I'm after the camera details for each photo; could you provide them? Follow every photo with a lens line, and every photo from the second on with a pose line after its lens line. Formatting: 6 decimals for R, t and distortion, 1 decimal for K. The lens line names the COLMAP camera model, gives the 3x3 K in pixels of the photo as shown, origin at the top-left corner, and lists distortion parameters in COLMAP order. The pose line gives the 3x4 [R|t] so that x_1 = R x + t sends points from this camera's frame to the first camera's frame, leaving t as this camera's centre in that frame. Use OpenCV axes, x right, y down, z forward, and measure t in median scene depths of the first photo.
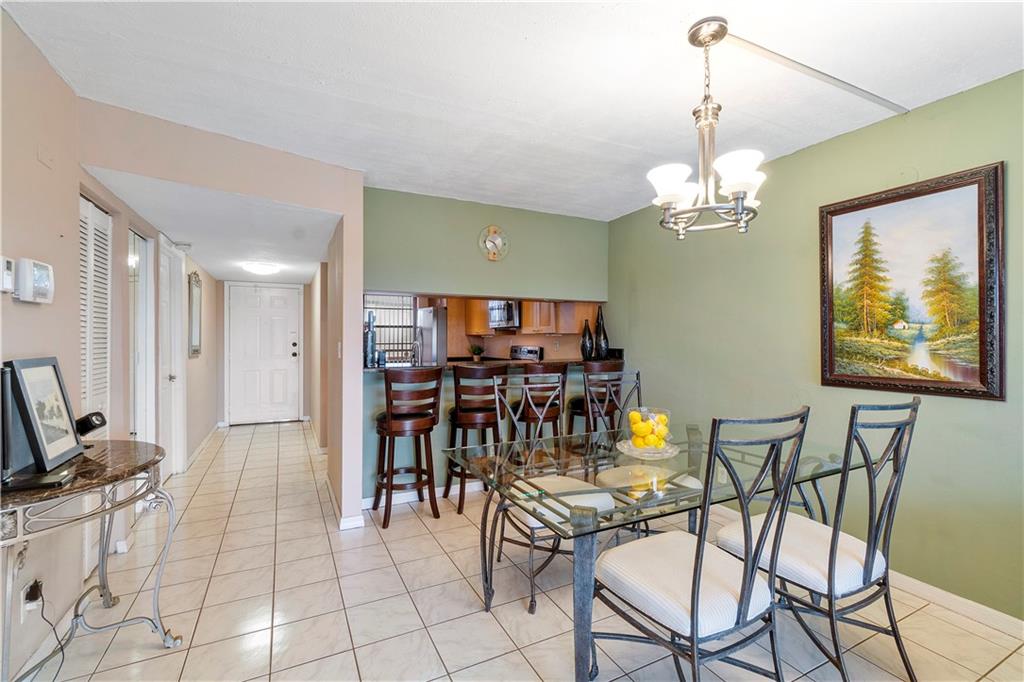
lens RADIAL K [[444.5, 0, 507.7], [0, 444.5, 342.2], [0, 0, 1]] dist [-0.003579, 0.000785]
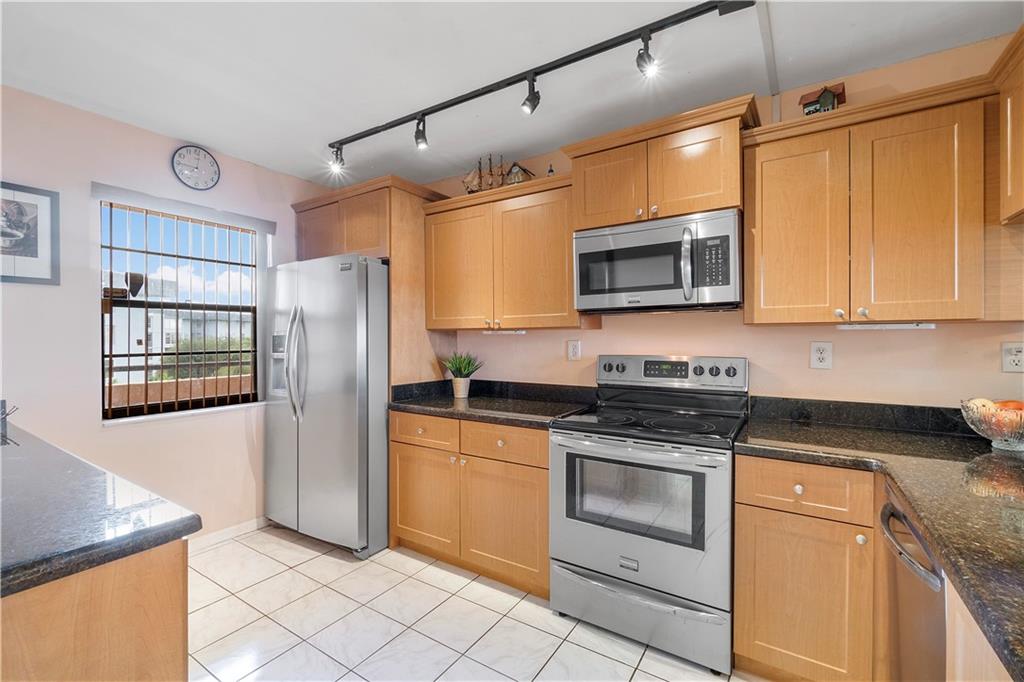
lens RADIAL K [[444.5, 0, 506.9], [0, 444.5, 344.4], [0, 0, 1]] dist [-0.003579, 0.000785]
pose [[0.866171, -0.010315, 0.499642, -0.663753], [0.007342, 0.999942, 0.007917, -0.014273], [-0.499694, -0.003189, 0.866196, 1.677808]]
